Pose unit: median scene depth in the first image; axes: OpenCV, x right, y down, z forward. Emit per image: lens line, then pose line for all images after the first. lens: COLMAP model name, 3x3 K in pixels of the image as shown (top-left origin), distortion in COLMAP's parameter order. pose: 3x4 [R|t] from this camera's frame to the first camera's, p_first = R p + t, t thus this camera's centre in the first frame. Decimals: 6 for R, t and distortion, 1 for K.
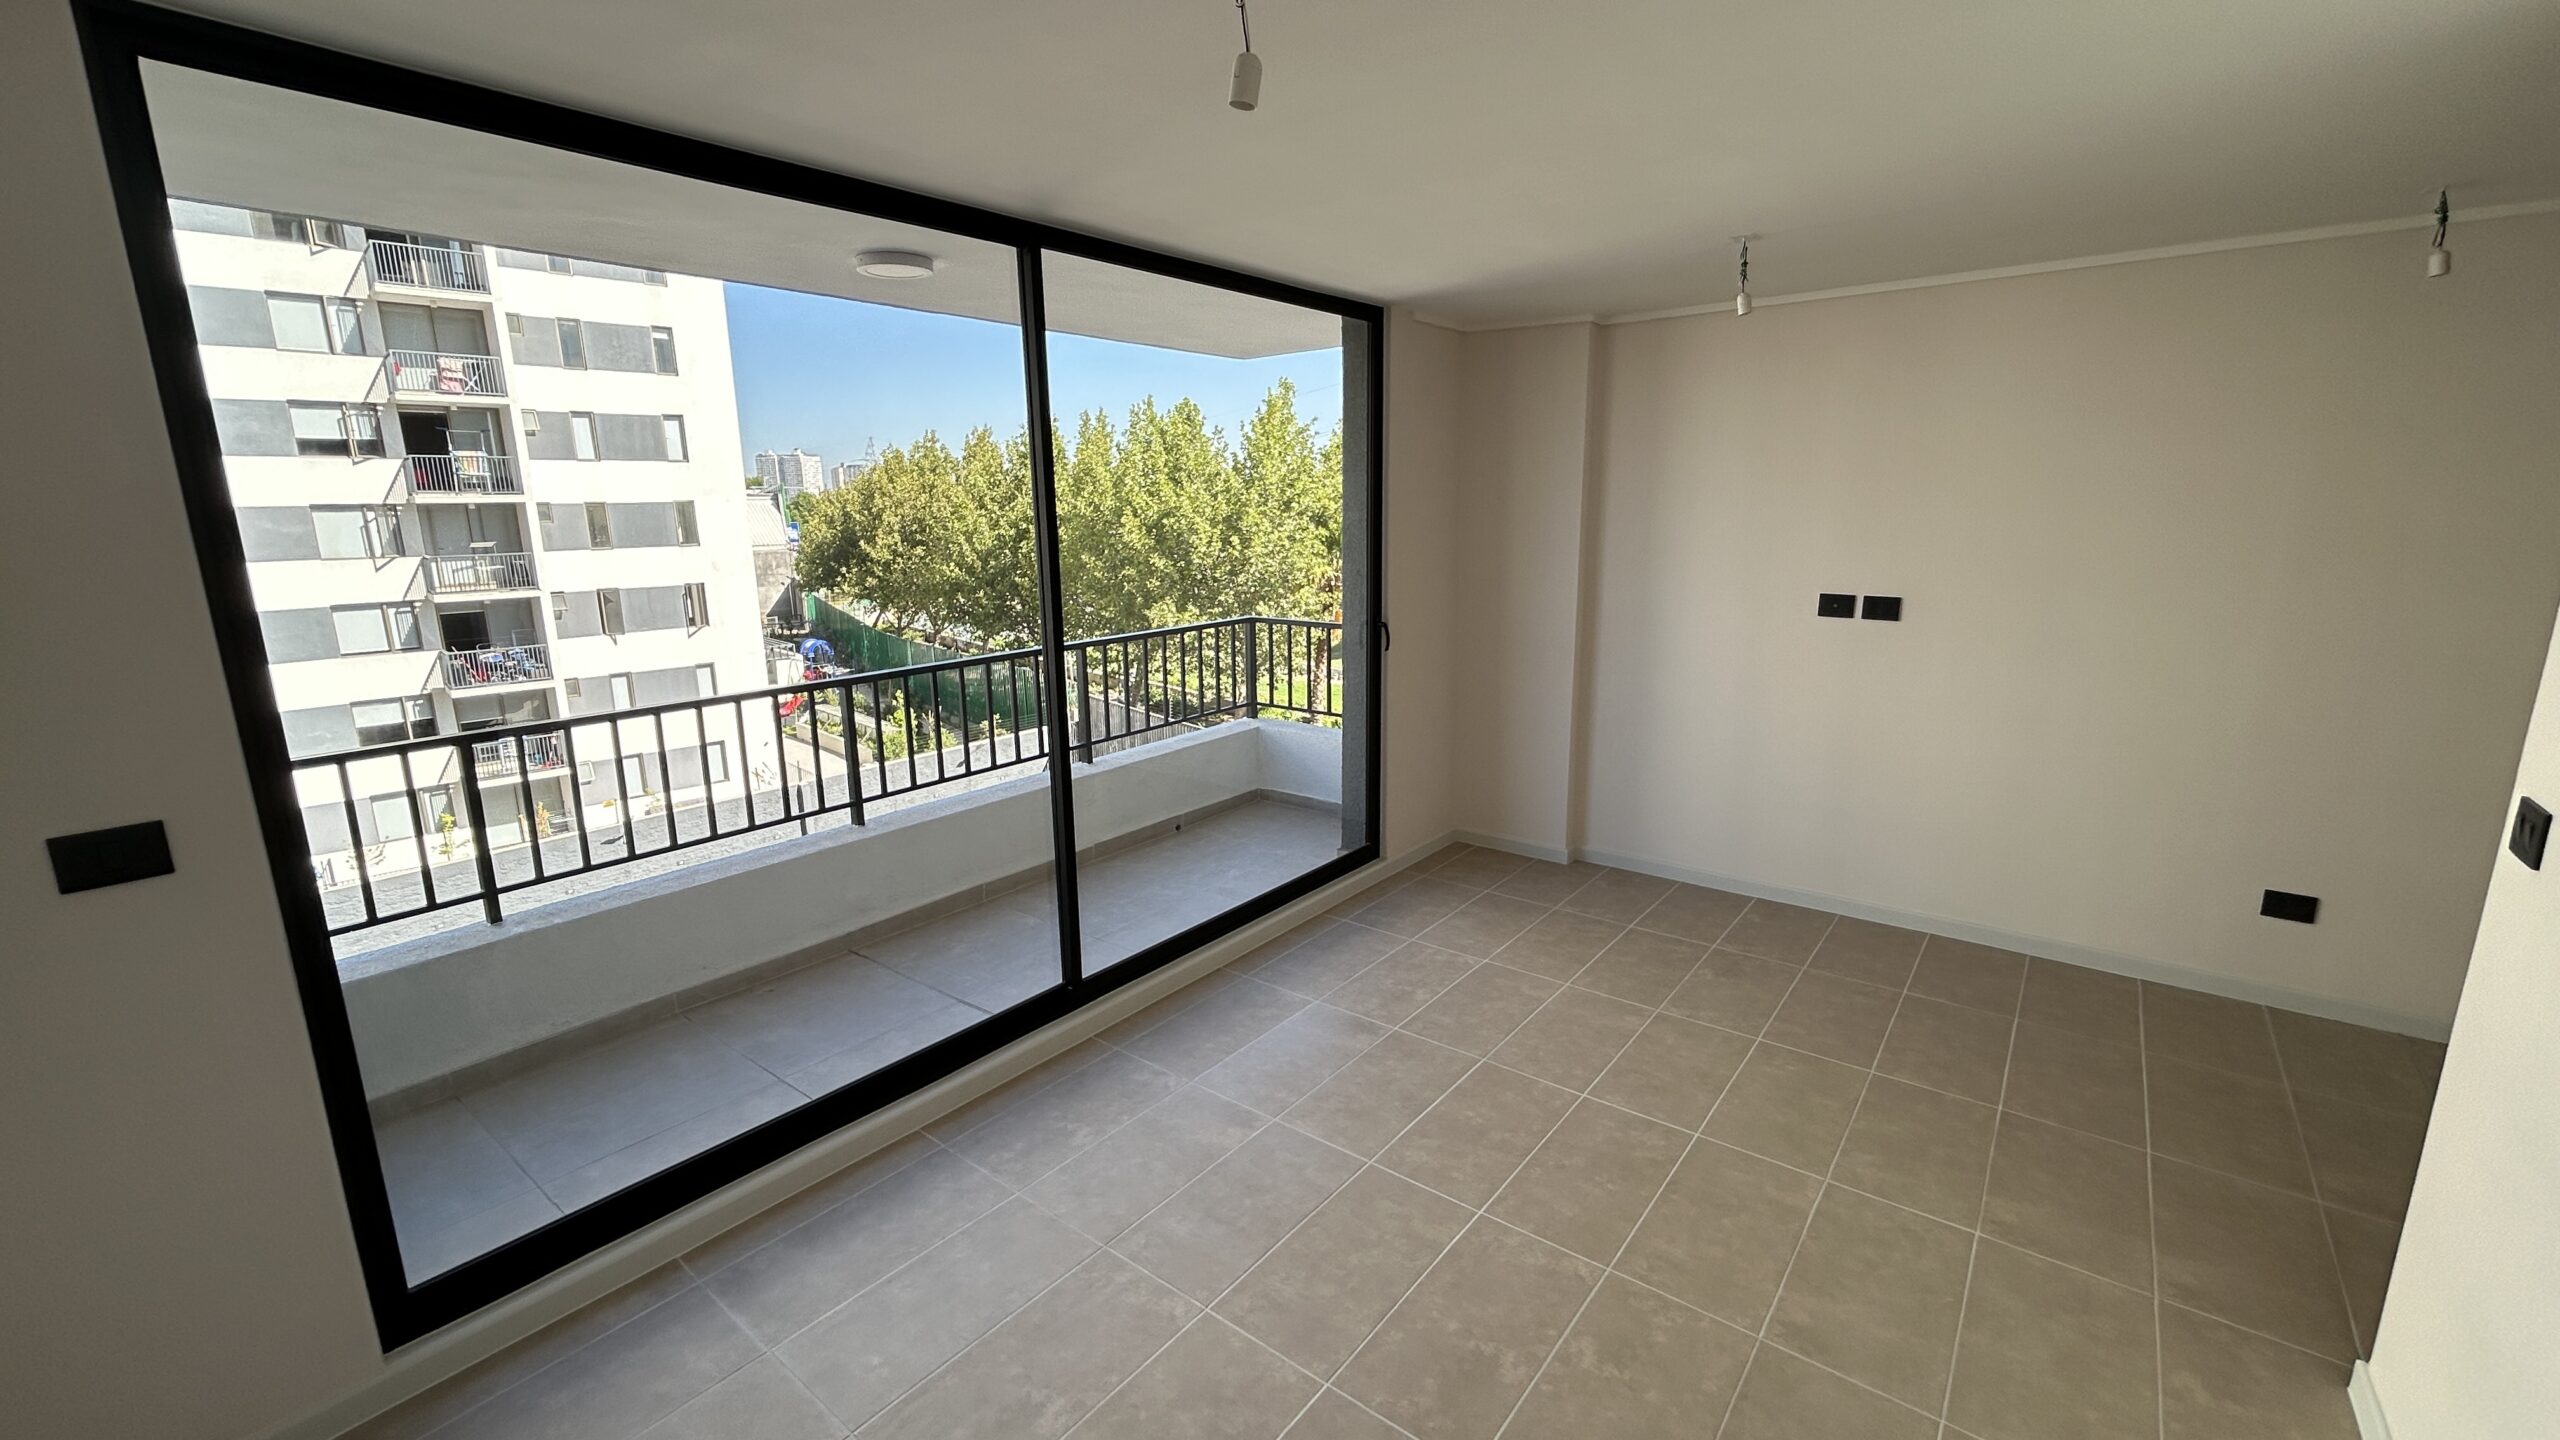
lens RADIAL K [[1041.2, 0, 1281.8], [0, 1041.2, 718.6], [0, 0, 1]] dist [0.000291, 0.000002]
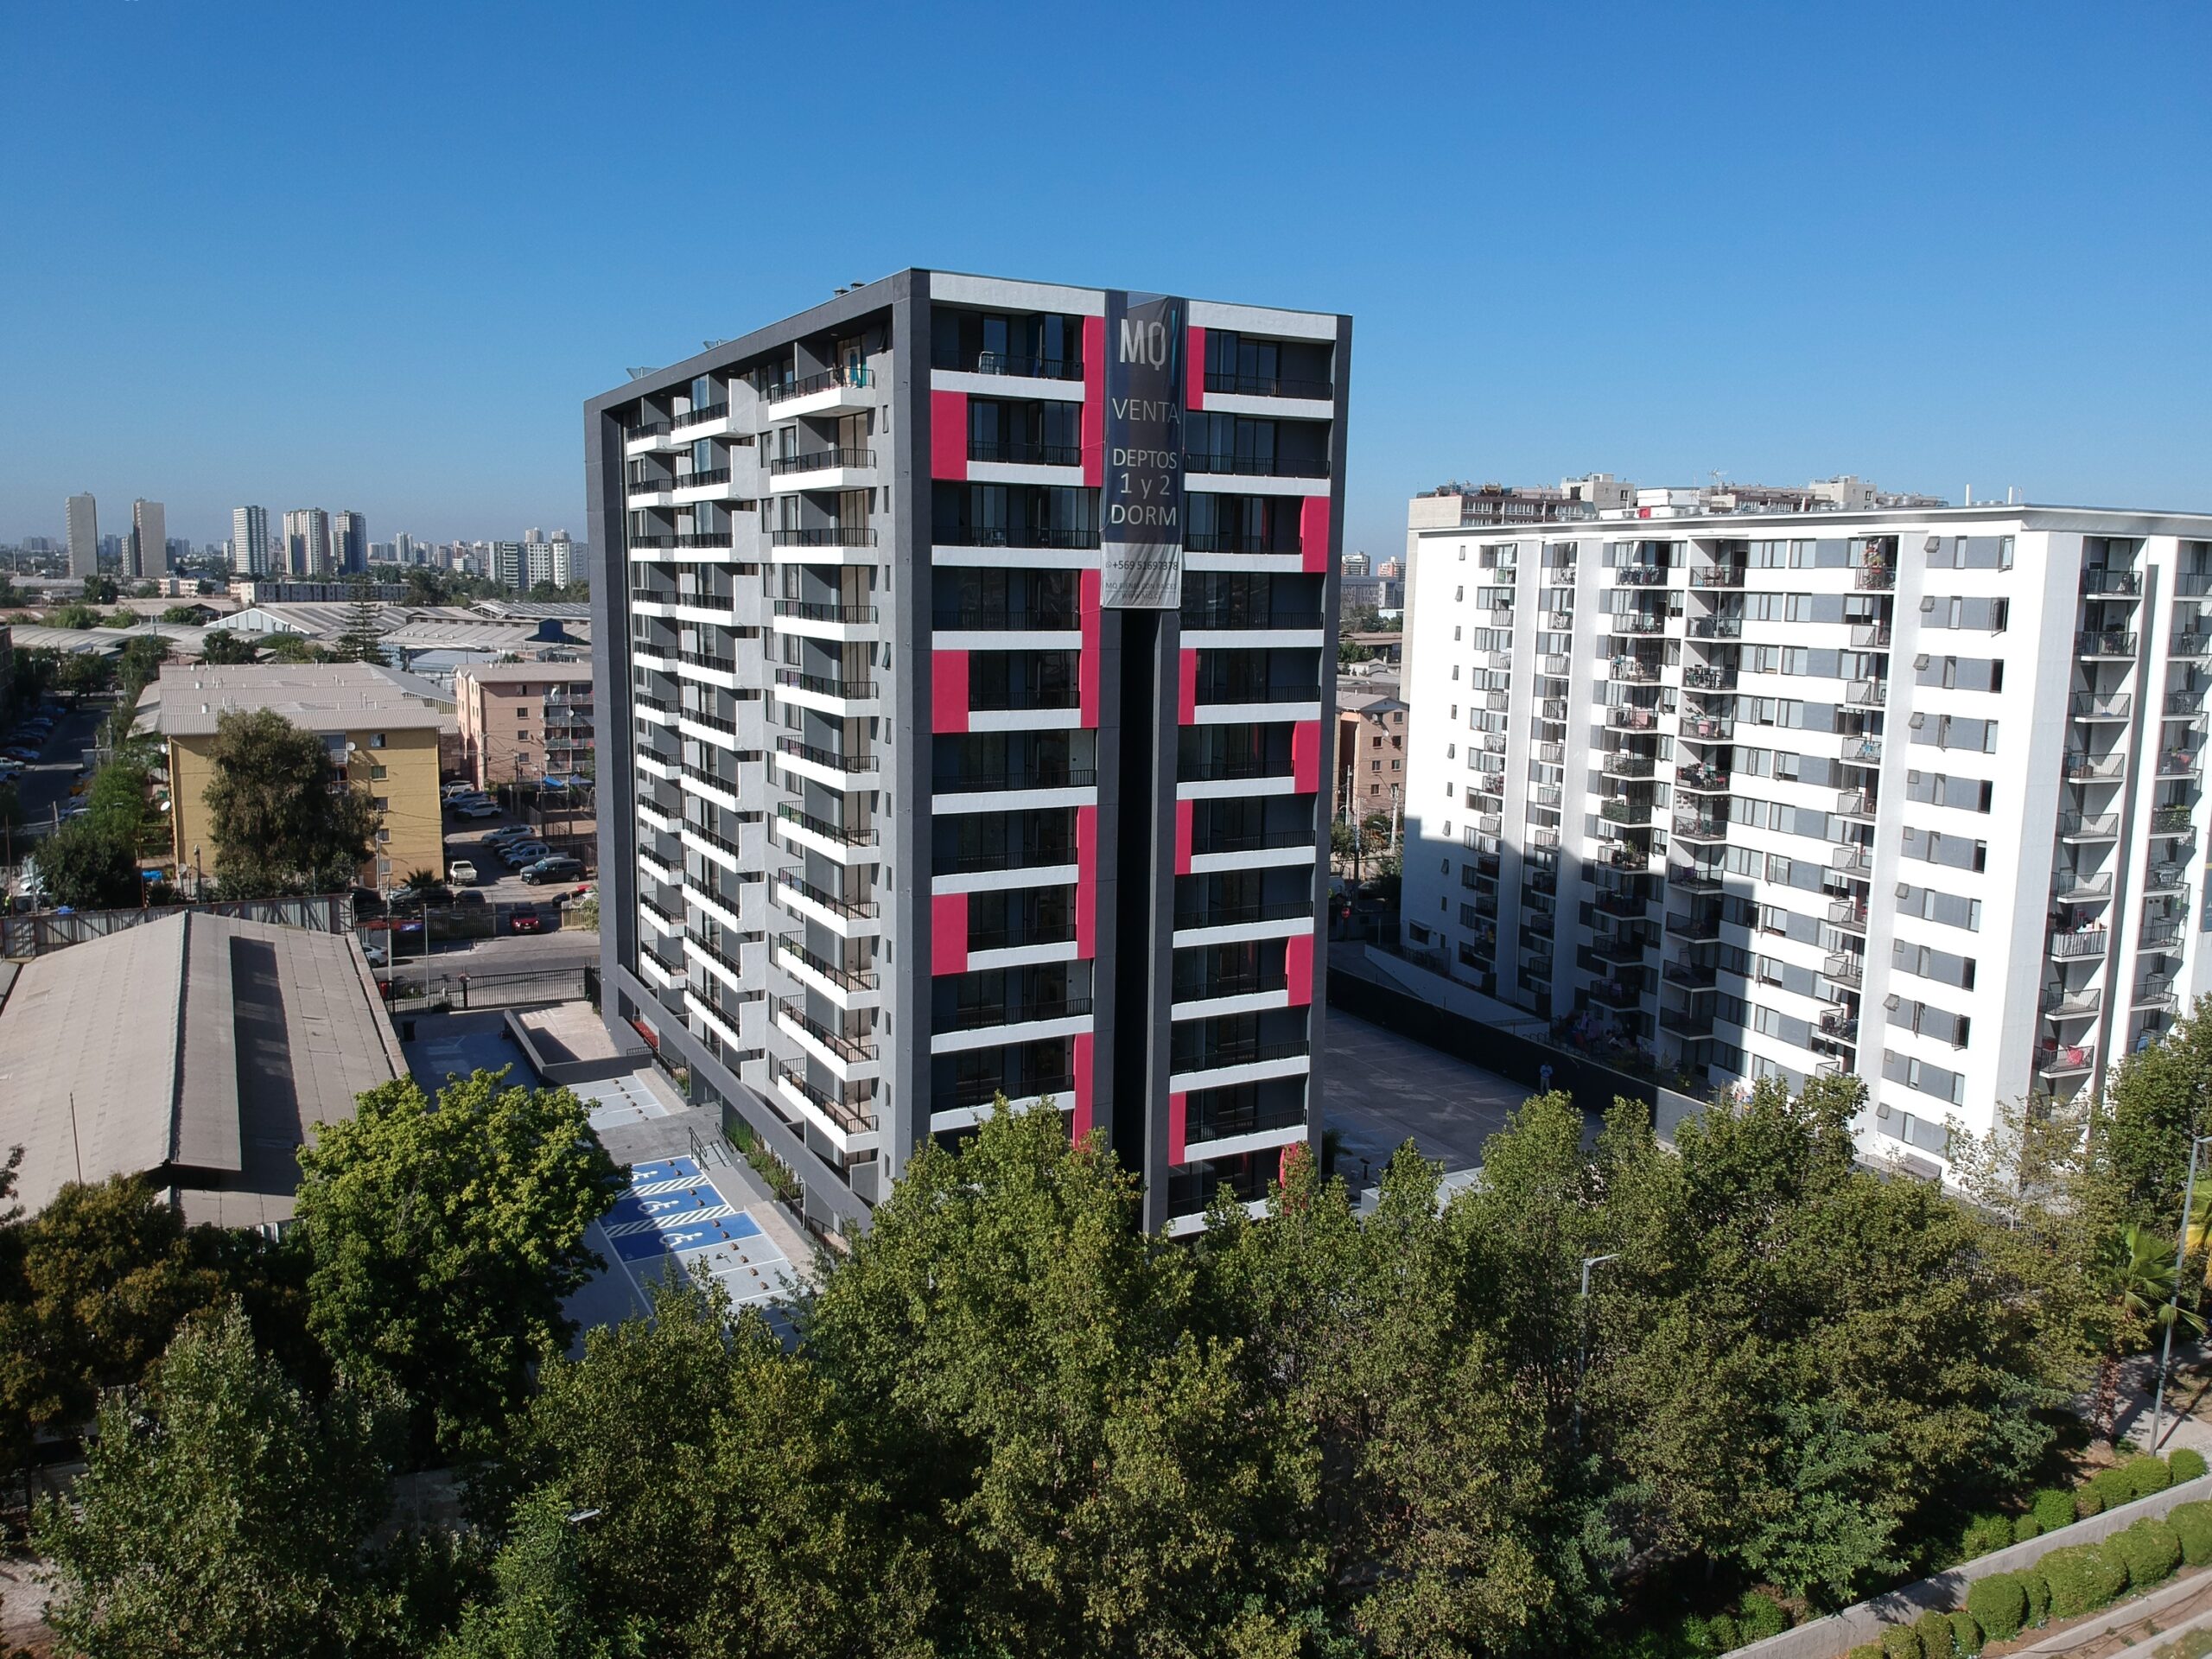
lens RADIAL K [[1630.5, 0, 1101.5], [0, 1630.5, 826.4], [0, 0, 1]] dist [0.079627, 0.002231]
pose [[-0.405151, 0.149423, -0.901956, 2.259358], [-0.204851, 0.946633, 0.248842, -0.359597], [0.891004, 0.285586, -0.352920, 0.925553]]
